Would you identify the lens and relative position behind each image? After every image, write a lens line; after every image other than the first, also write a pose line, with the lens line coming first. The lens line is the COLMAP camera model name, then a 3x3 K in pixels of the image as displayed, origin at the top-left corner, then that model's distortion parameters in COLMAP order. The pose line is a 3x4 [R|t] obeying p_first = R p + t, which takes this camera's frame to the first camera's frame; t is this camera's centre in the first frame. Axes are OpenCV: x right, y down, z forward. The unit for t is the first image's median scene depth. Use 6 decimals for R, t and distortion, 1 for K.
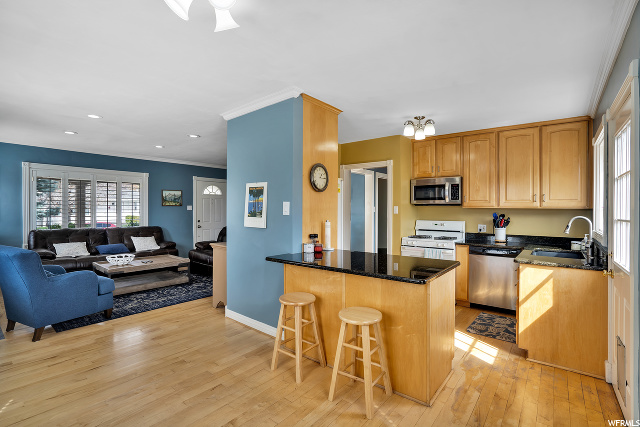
lens RADIAL K [[307.1, 0, 316.6], [0, 307.1, 216.1], [0, 0, 1]] dist [-0.027912, 0.007164]
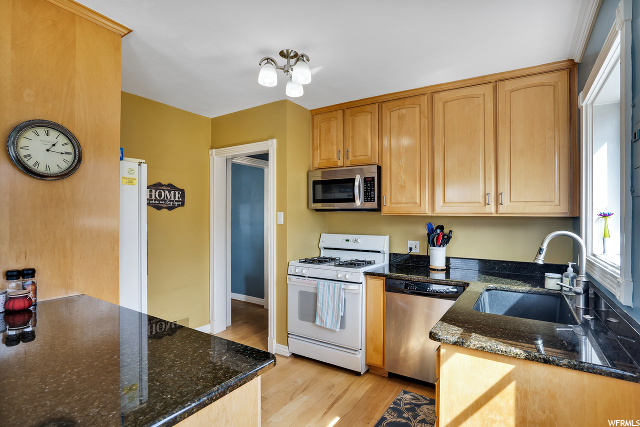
lens RADIAL K [[307.1, 0, 322.8], [0, 307.1, 219.5], [0, 0, 1]] dist [-0.027912, 0.007164]
pose [[0.995834, 0.002235, 0.091159, 0.326254], [-0.001102, 0.999922, -0.012477, -0.010500], [-0.091179, 0.012325, 0.995758, 0.410423]]
